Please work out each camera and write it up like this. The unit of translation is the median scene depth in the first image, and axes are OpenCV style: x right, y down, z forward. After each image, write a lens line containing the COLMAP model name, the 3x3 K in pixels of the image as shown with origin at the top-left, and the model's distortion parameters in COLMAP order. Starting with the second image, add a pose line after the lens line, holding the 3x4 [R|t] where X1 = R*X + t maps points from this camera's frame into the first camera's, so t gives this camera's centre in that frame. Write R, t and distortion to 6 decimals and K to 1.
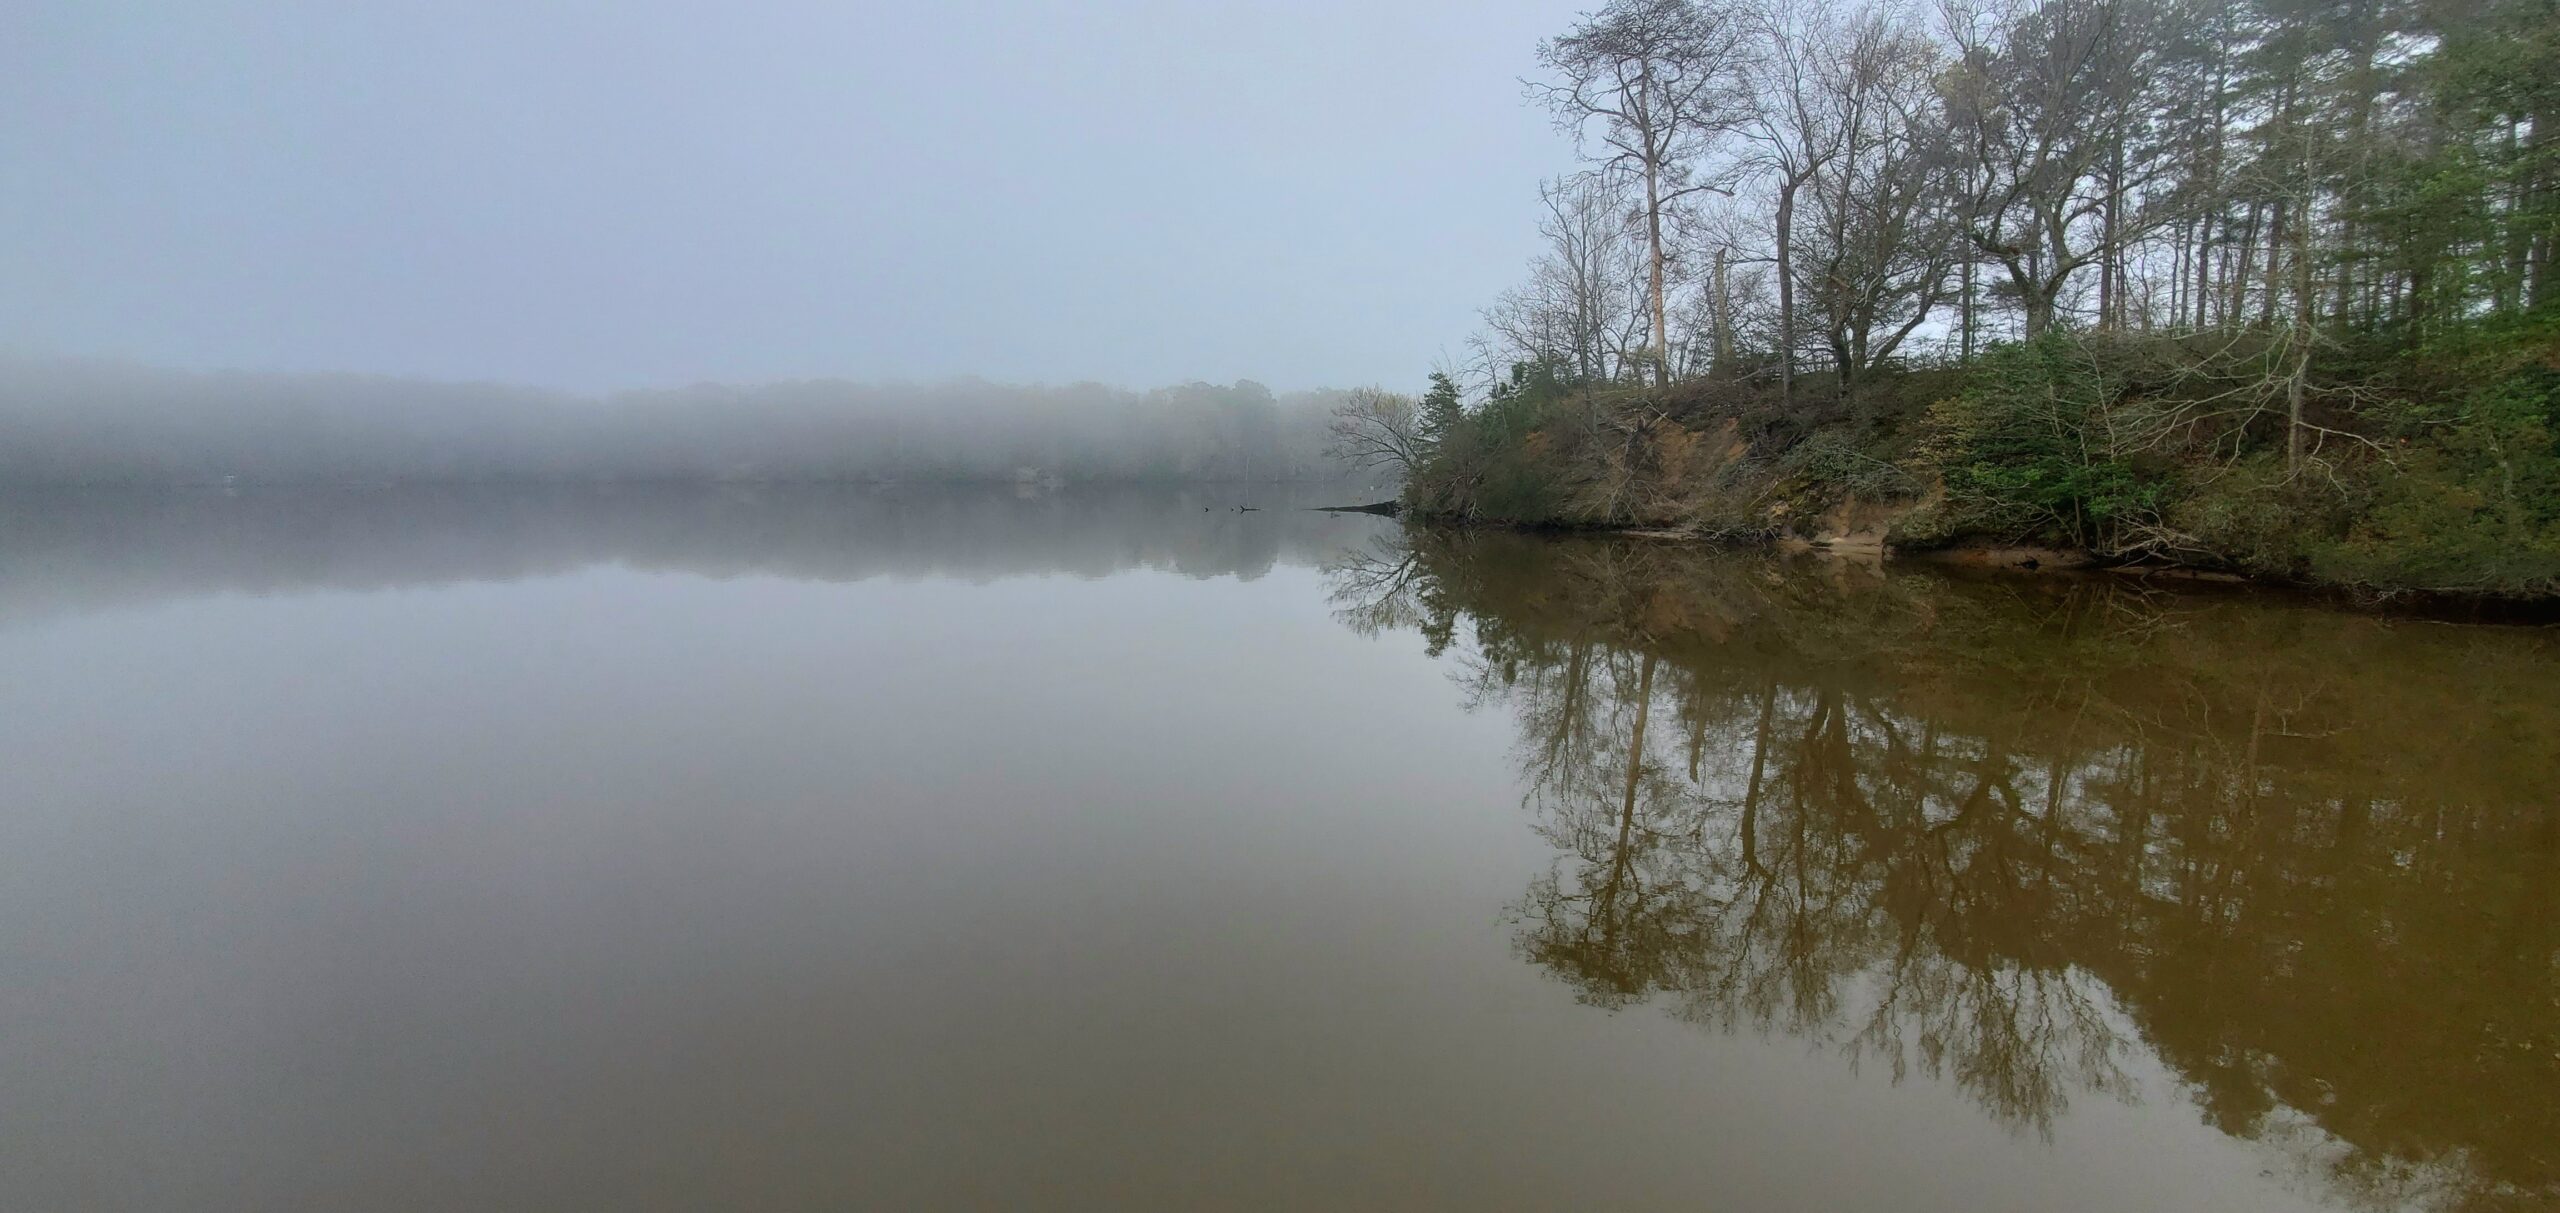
lens RADIAL K [[1022.5, 0, 1285.9], [0, 1022.5, 605.4], [0, 0, 1]] dist [0.002979, -0.000296]
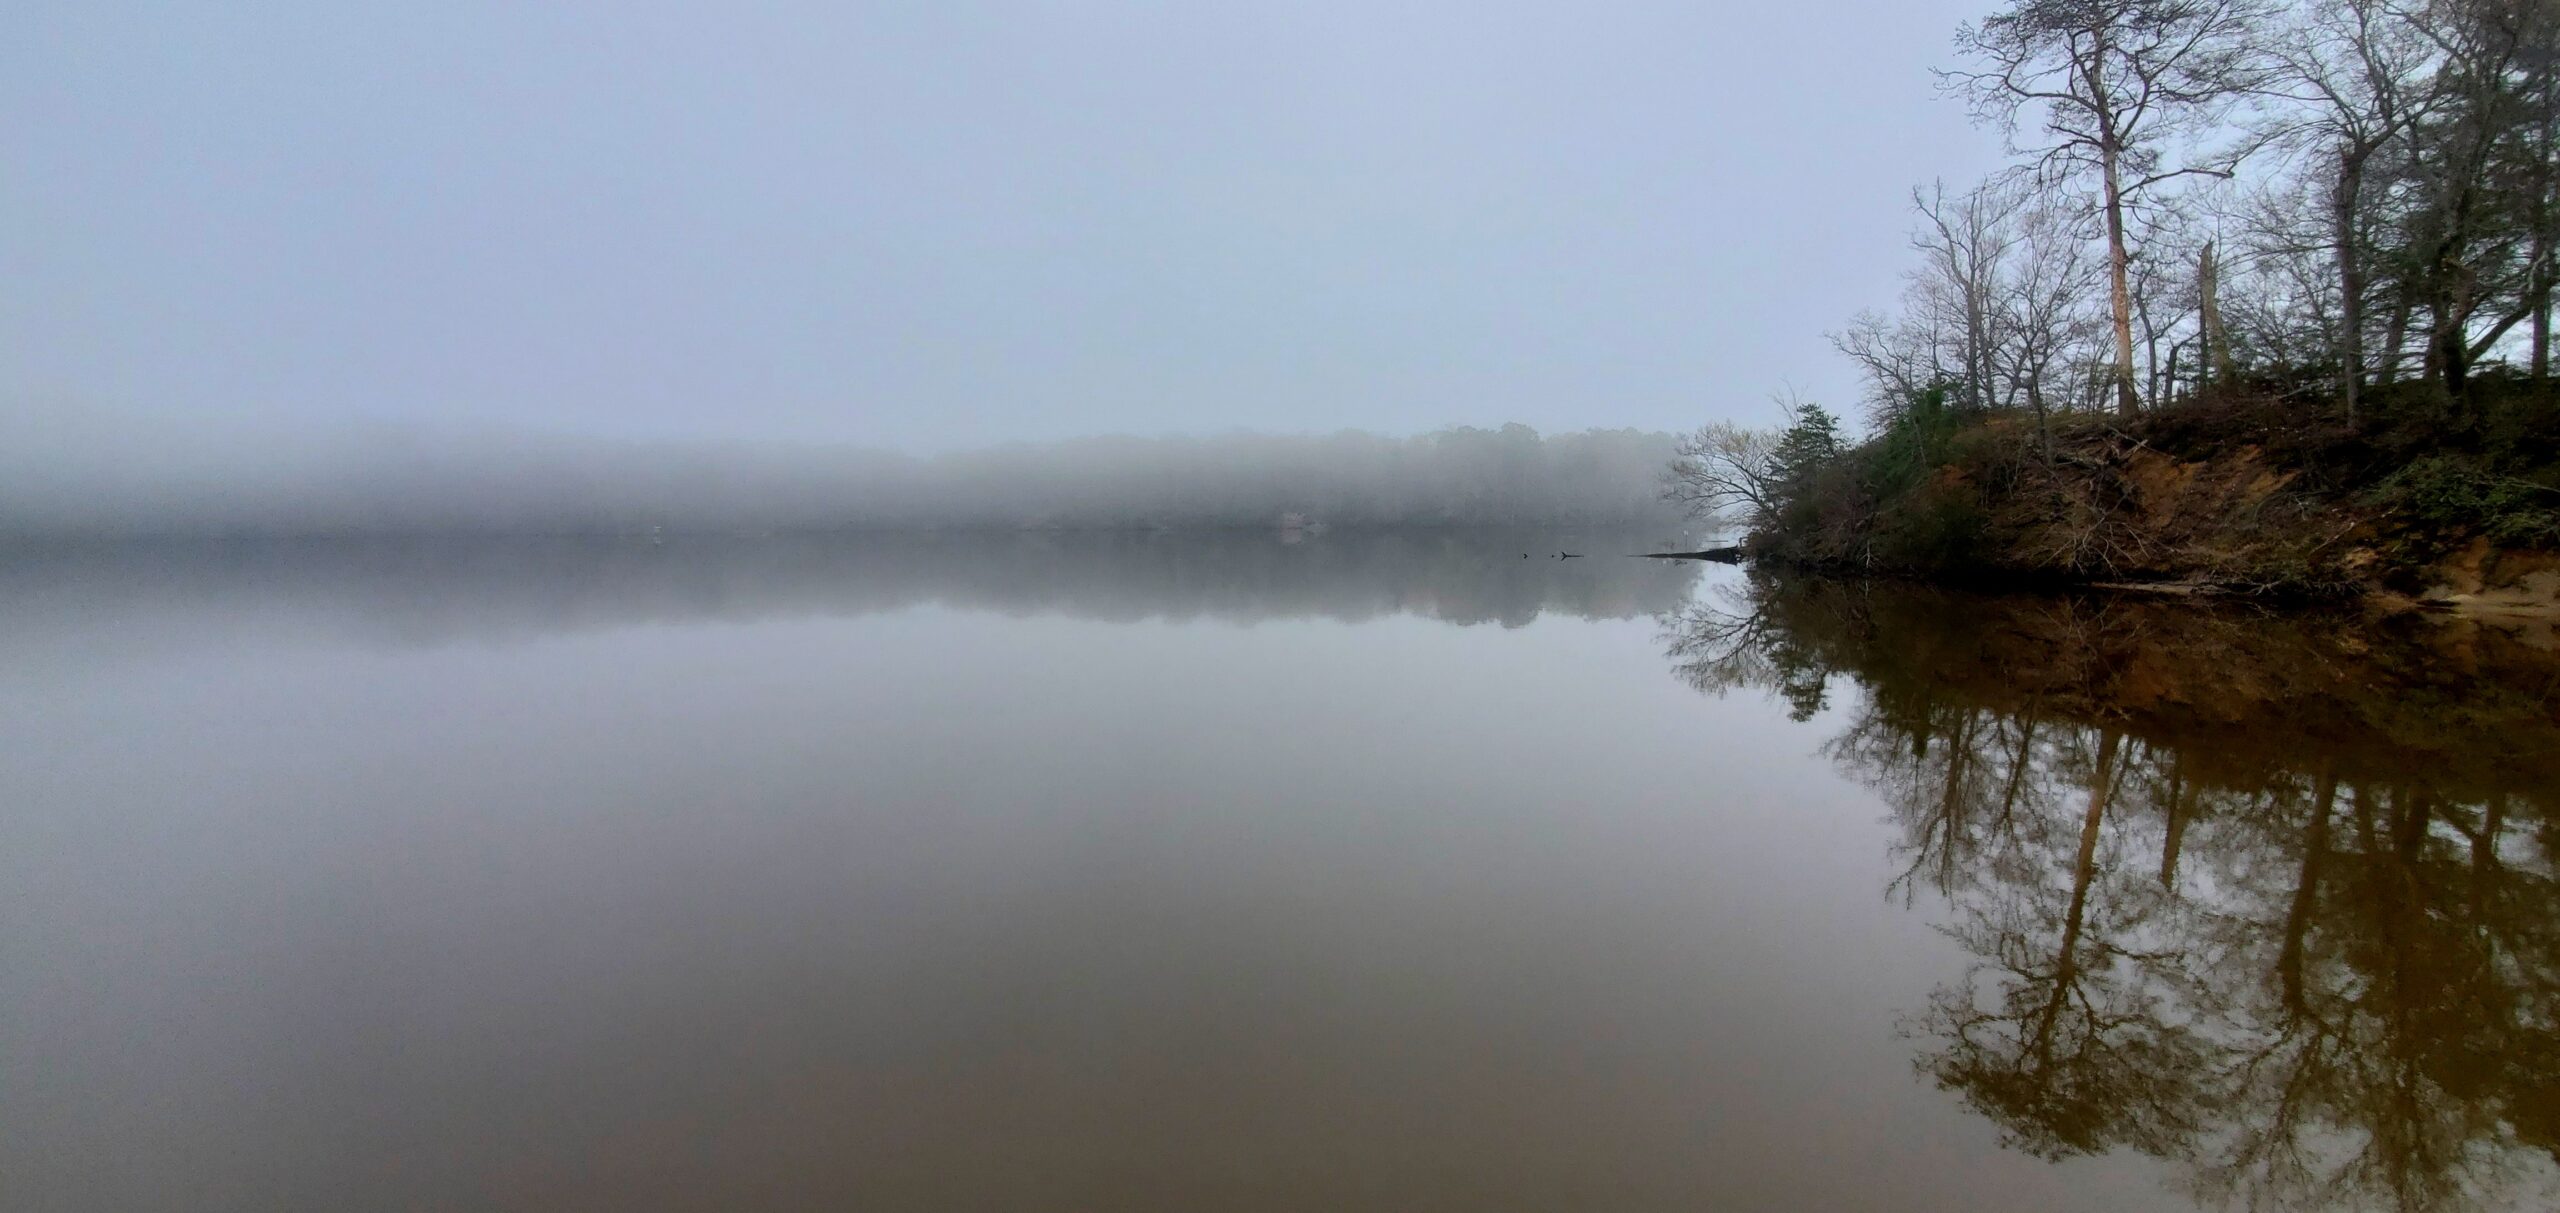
lens RADIAL K [[1022.5, 0, 1277.0], [0, 1022.5, 606.4], [0, 0, 1]] dist [0.002979, -0.000296]
pose [[0.971323, 0.012851, -0.237415, -0.098263], [-0.022982, 0.998937, -0.039952, -0.004206], [0.236649, 0.044263, 0.970586, 0.029061]]
